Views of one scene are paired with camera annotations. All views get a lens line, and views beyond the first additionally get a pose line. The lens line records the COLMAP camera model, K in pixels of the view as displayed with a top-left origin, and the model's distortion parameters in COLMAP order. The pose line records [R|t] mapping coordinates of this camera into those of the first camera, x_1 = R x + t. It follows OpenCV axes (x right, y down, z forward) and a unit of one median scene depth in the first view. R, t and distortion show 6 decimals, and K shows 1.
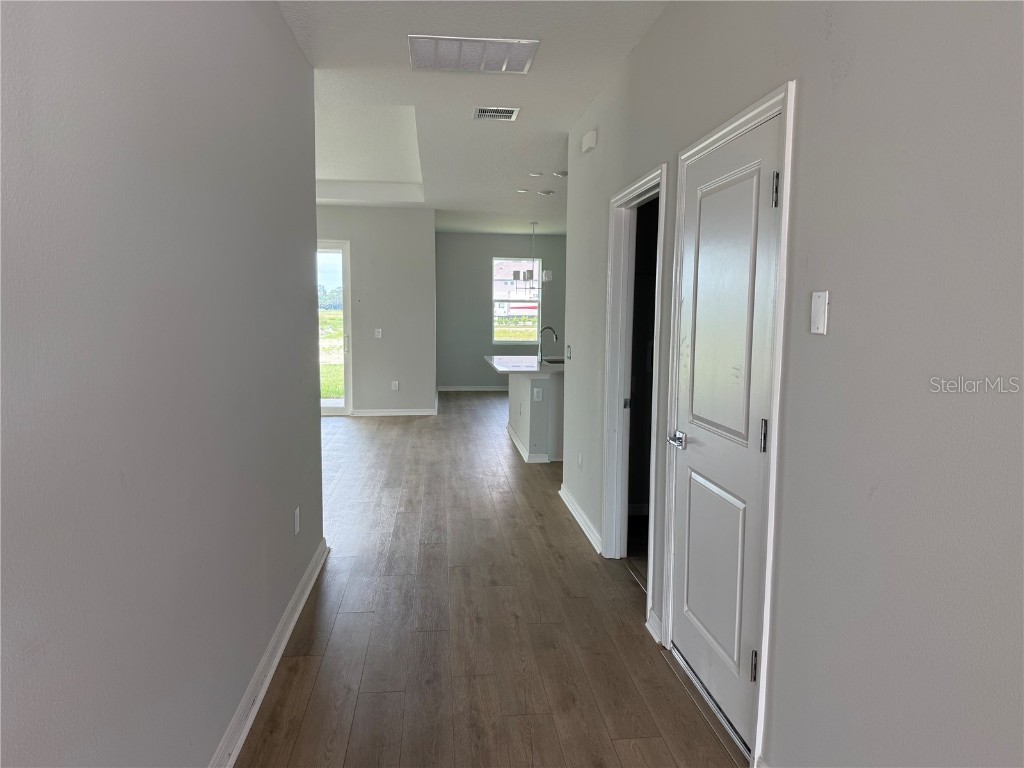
lens RADIAL K [[712.2, 0, 516.3], [0, 712.2, 389.0], [0, 0, 1]] dist [0.125405, -0.191445]
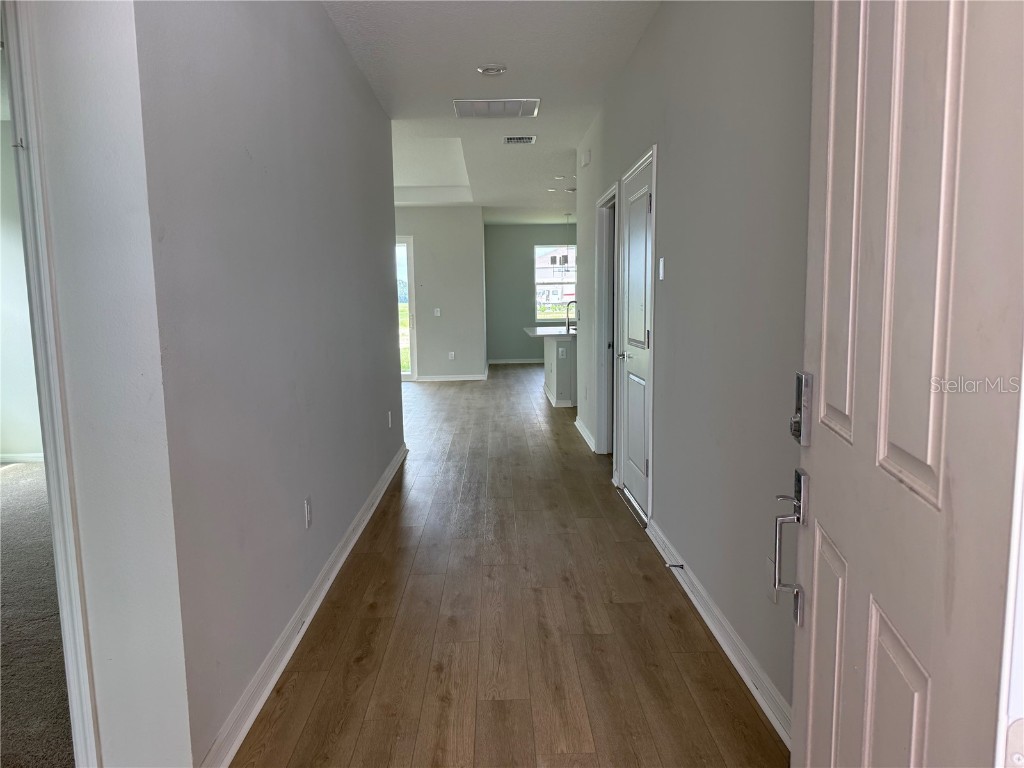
lens RADIAL K [[712.2, 0, 516.3], [0, 712.2, 389.0], [0, 0, 1]] dist [0.125405, -0.191445]
pose [[0.996644, -0.016062, -0.080261, 0.049107], [0.017348, 0.999732, 0.015345, 0.050378], [0.079993, -0.016686, 0.996656, -0.268493]]
